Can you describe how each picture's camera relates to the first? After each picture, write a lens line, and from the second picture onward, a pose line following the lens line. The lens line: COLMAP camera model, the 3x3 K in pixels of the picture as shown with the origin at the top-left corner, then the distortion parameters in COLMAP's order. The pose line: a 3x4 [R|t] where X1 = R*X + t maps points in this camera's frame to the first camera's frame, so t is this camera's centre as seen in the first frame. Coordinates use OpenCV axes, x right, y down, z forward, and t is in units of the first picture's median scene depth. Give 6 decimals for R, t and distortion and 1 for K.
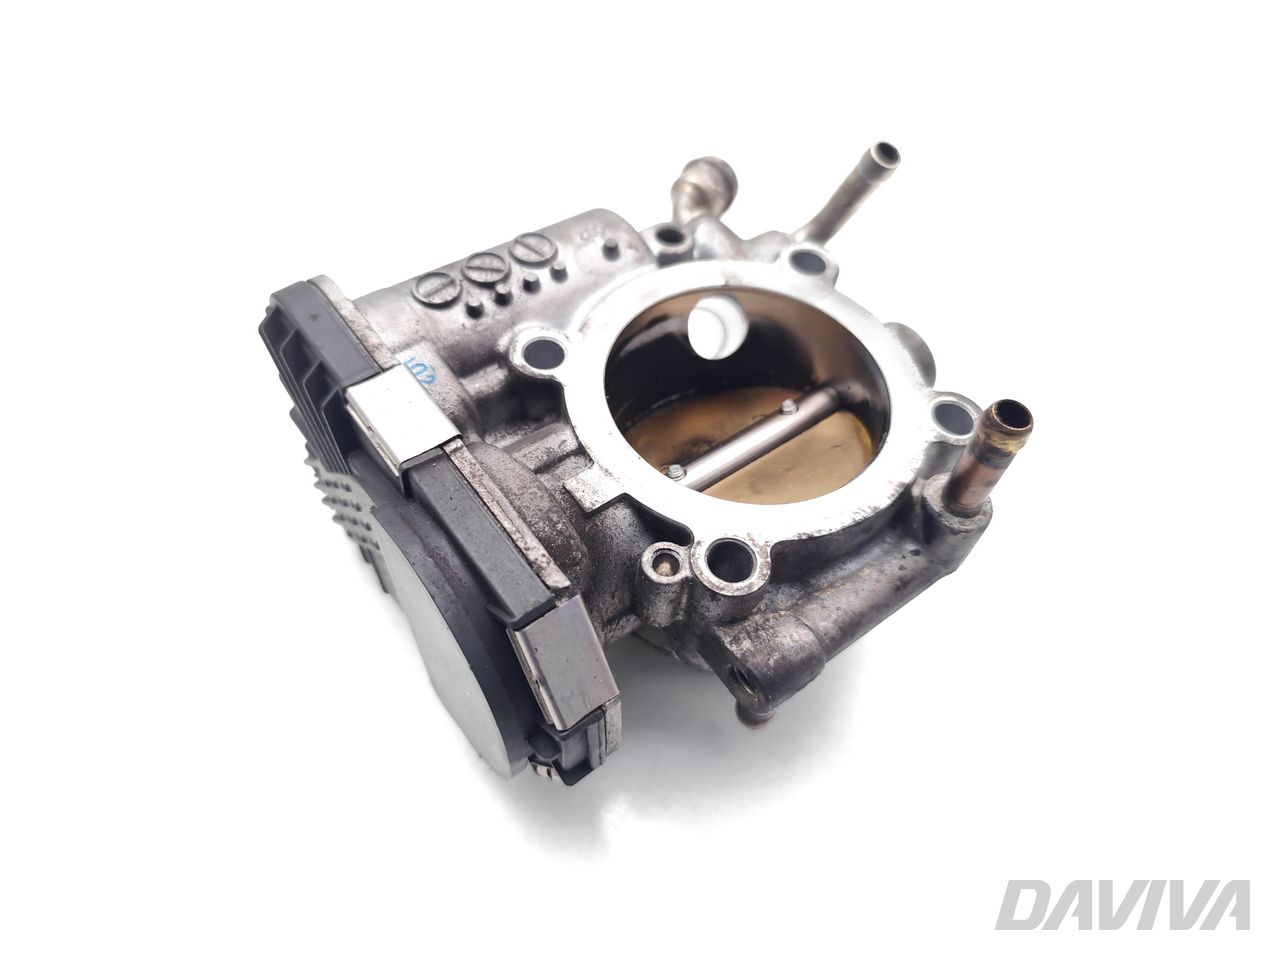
lens RADIAL K [[859.6, 0, 641.0], [0, 859.6, 482.8], [0, 0, 1]] dist [0.051166, 0.000260]
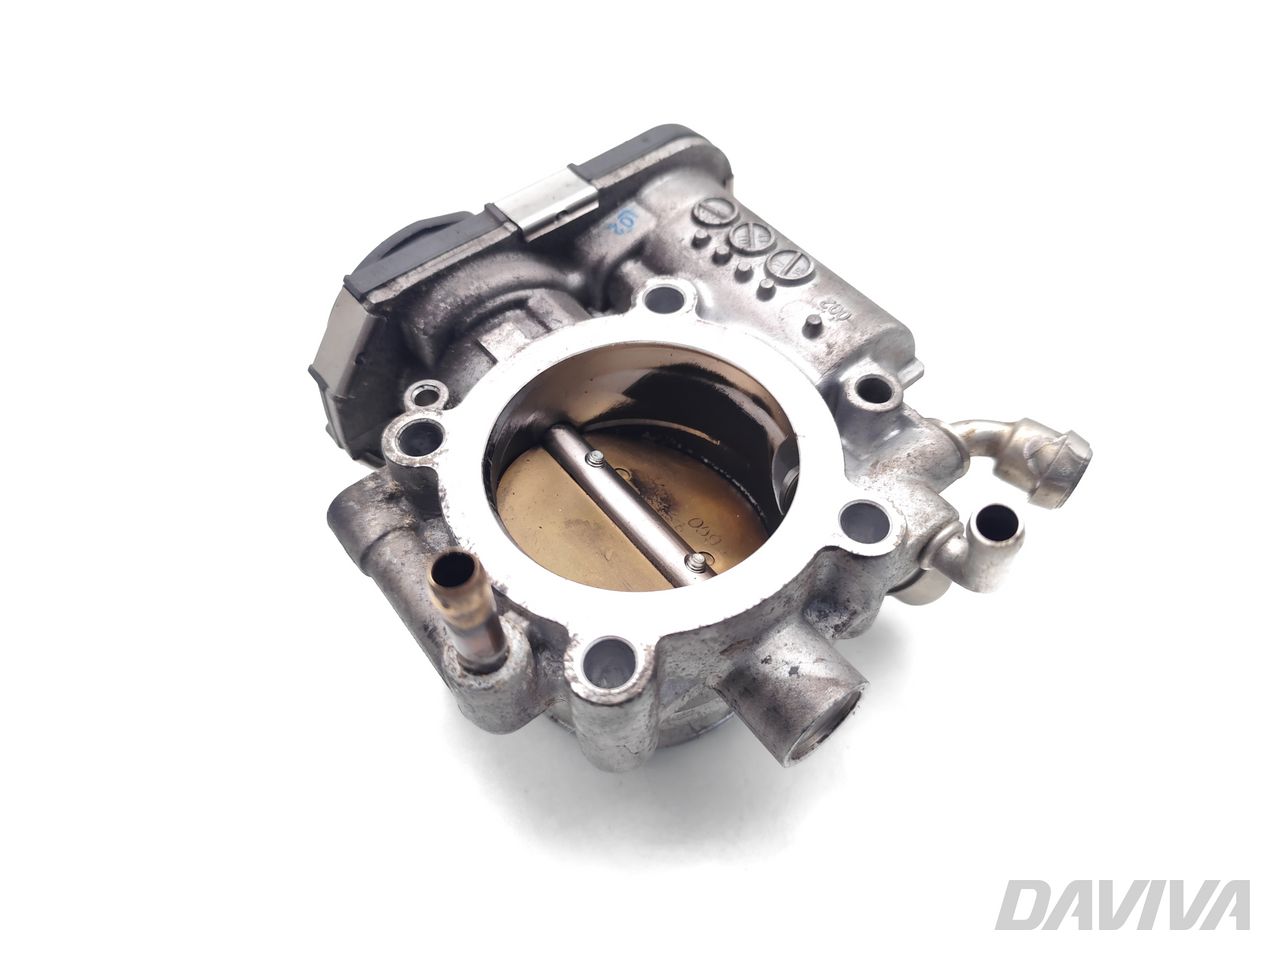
lens RADIAL K [[859.6, 0, 640.0], [0, 859.6, 475.5], [0, 0, 1]] dist [0.051166, 0.000260]
pose [[0.037180, 0.774013, -0.632077, 0.714462], [-0.805216, 0.397795, 0.439758, -0.503175], [0.591815, 0.492608, 0.638038, 0.425218]]
